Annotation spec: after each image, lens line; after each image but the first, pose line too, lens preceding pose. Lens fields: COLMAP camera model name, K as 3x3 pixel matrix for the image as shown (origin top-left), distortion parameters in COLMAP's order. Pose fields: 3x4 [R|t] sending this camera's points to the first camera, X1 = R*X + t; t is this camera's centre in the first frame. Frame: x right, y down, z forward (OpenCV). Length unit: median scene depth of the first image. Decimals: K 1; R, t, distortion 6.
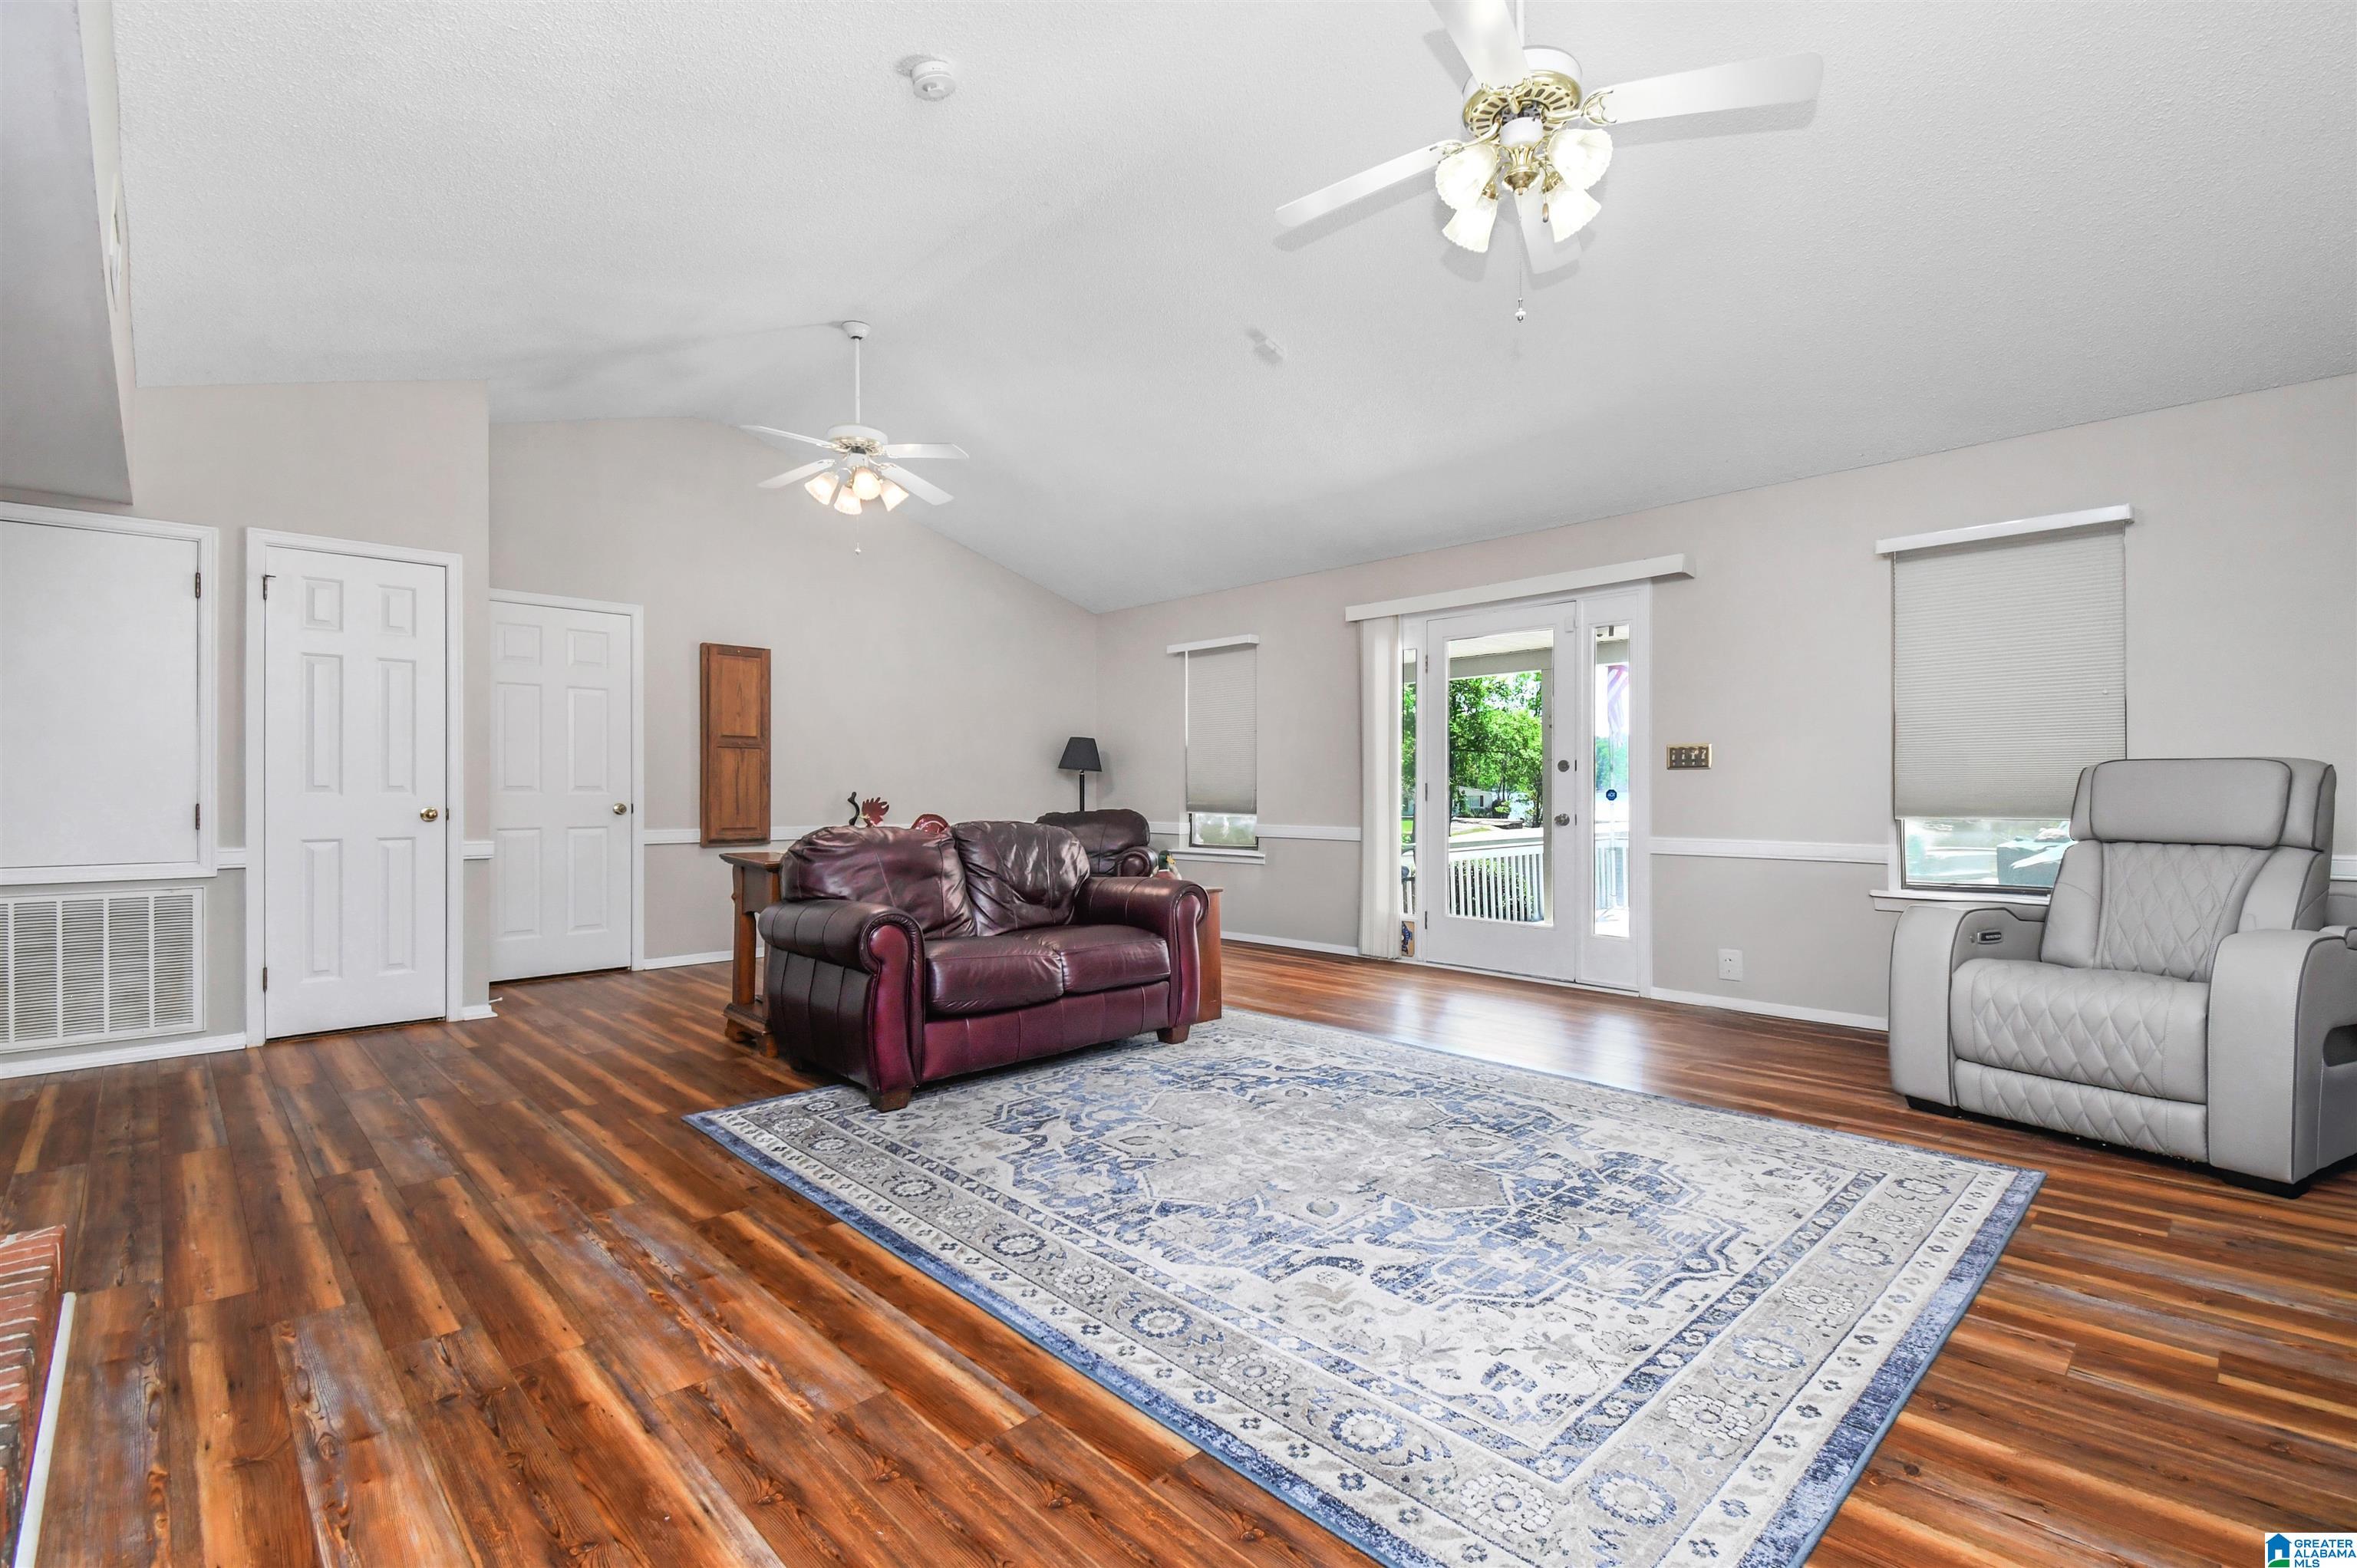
lens RADIAL K [[1069.6, 0, 1188.1], [0, 1069.6, 798.0], [0, 0, 1]] dist [0.027213, -0.024474]
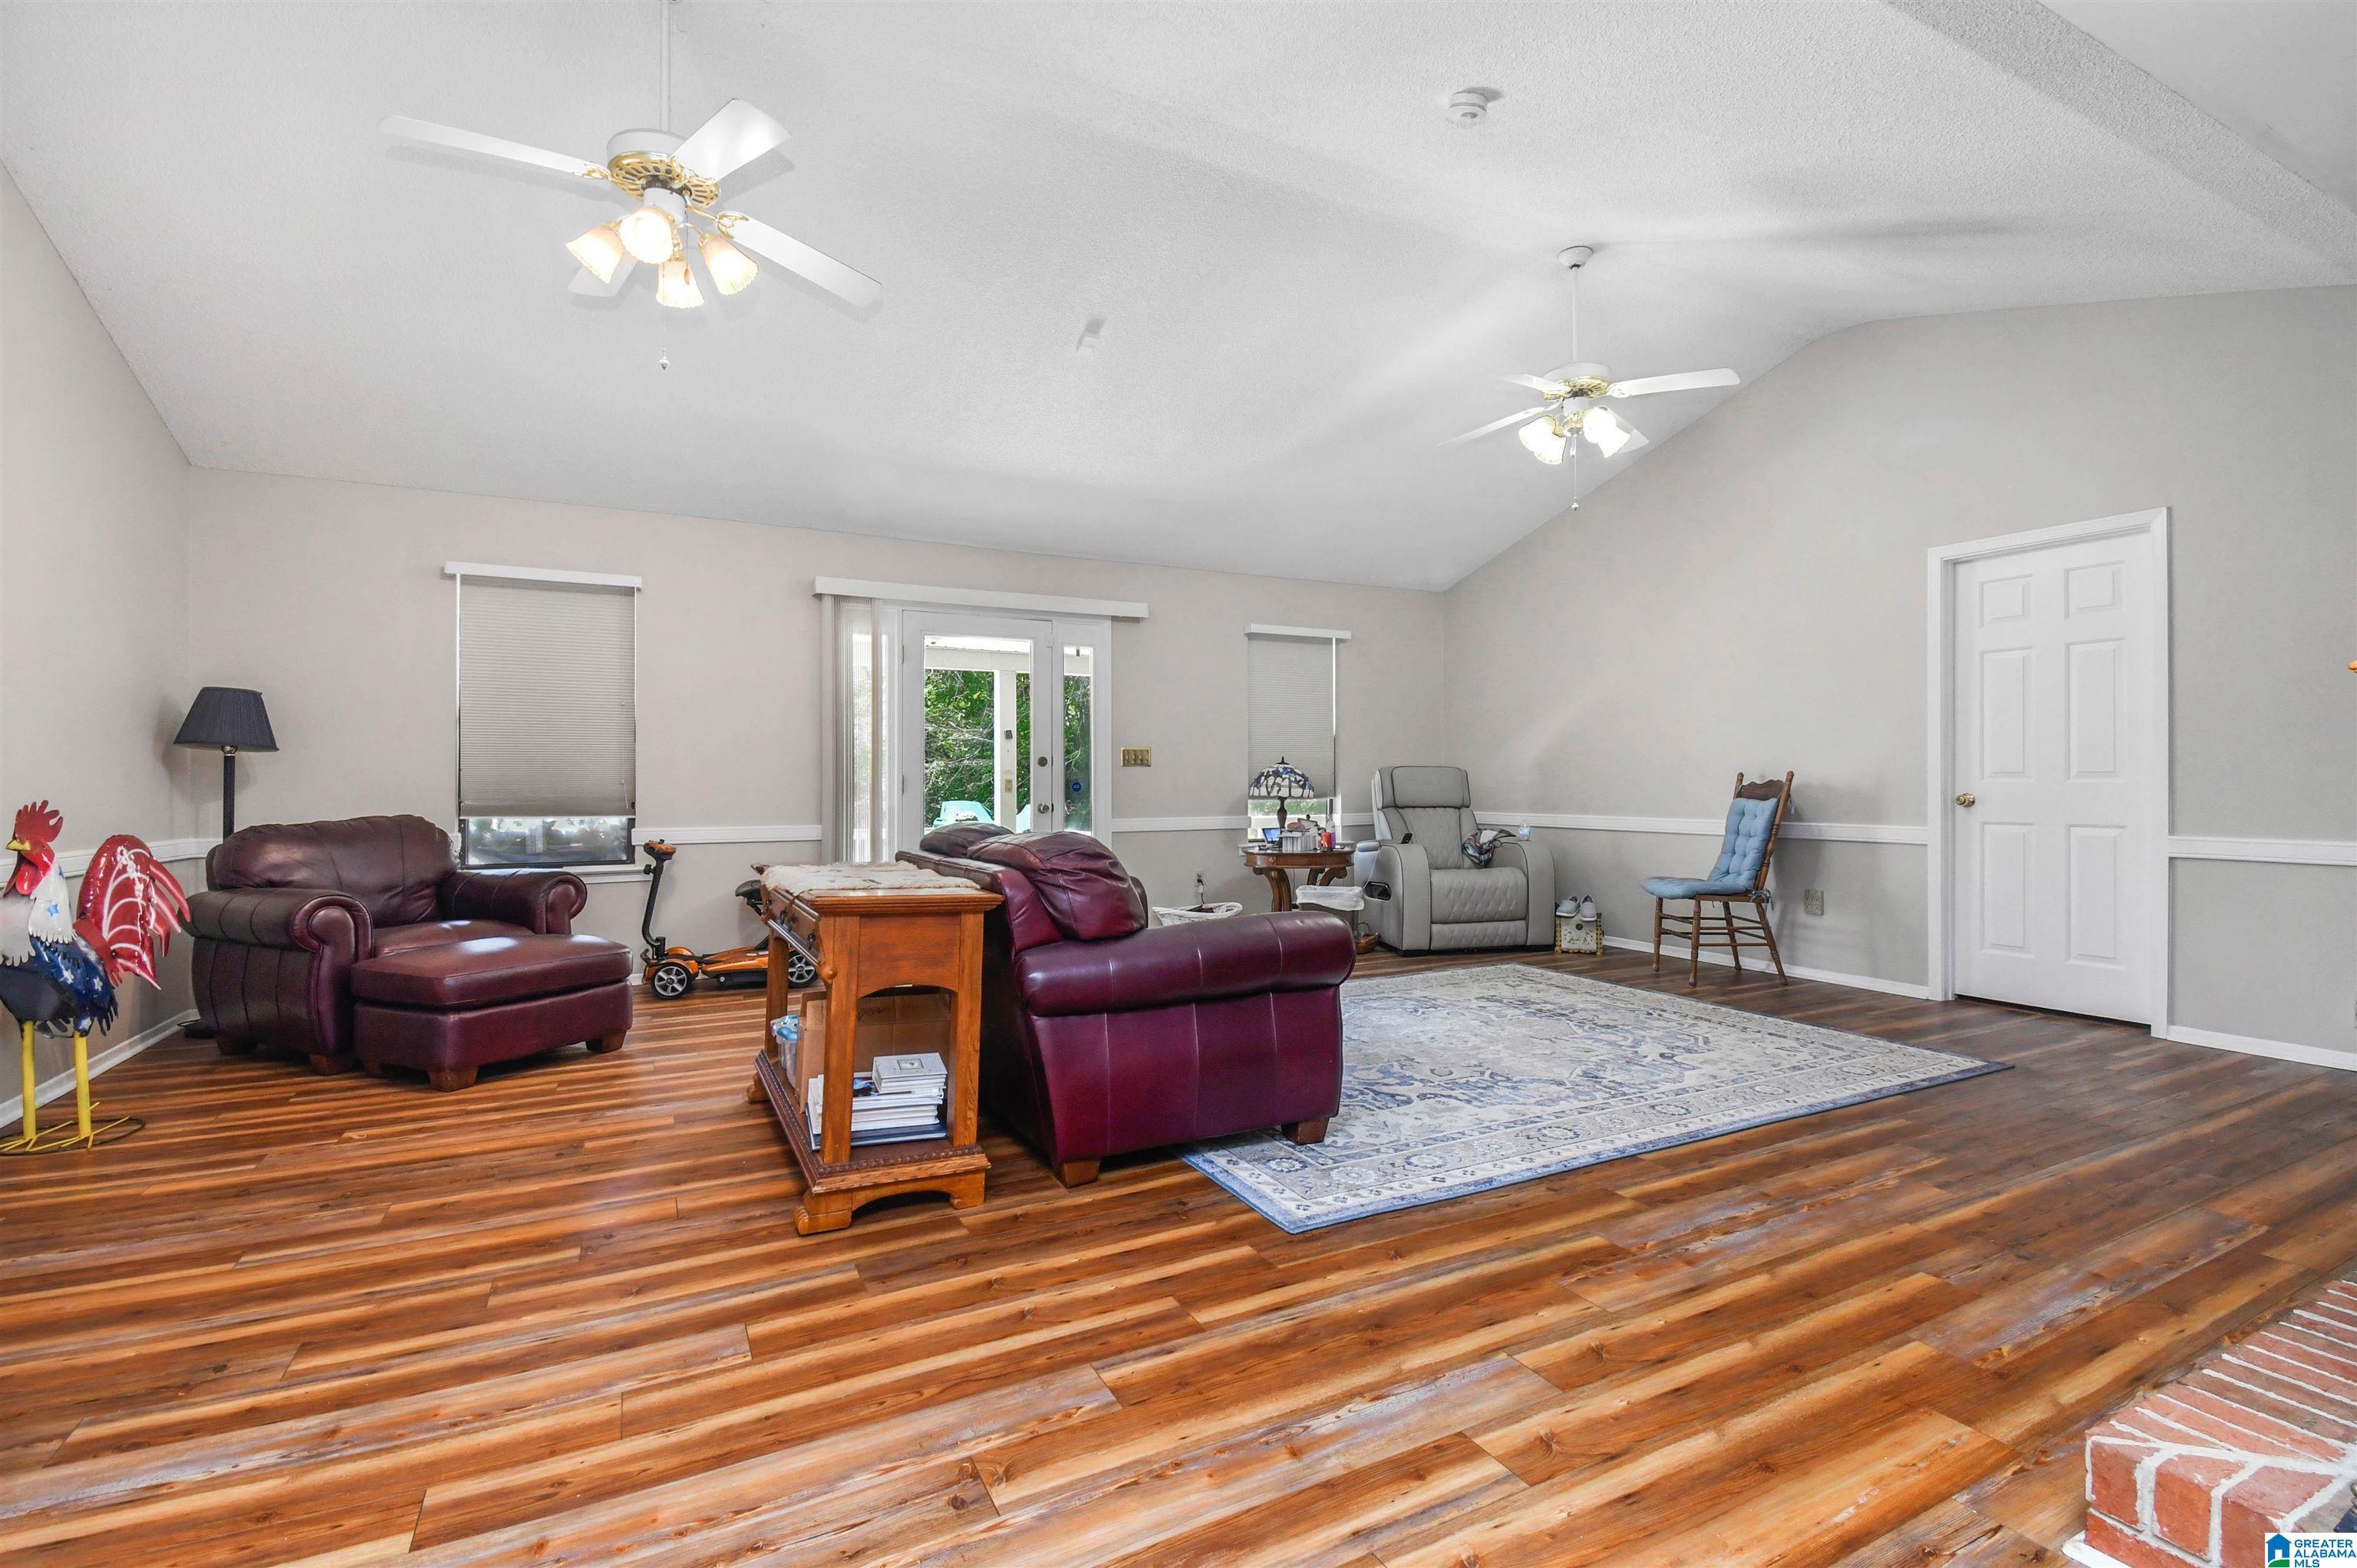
lens RADIAL K [[1069.6, 0, 1188.1], [0, 1069.6, 798.0], [0, 0, 1]] dist [0.027213, -0.024474]
pose [[0.277304, -0.014174, 0.960678, -1.394636], [0.008942, 0.999886, 0.012172, -0.006630], [-0.960741, 0.005215, 0.277399, 1.020460]]
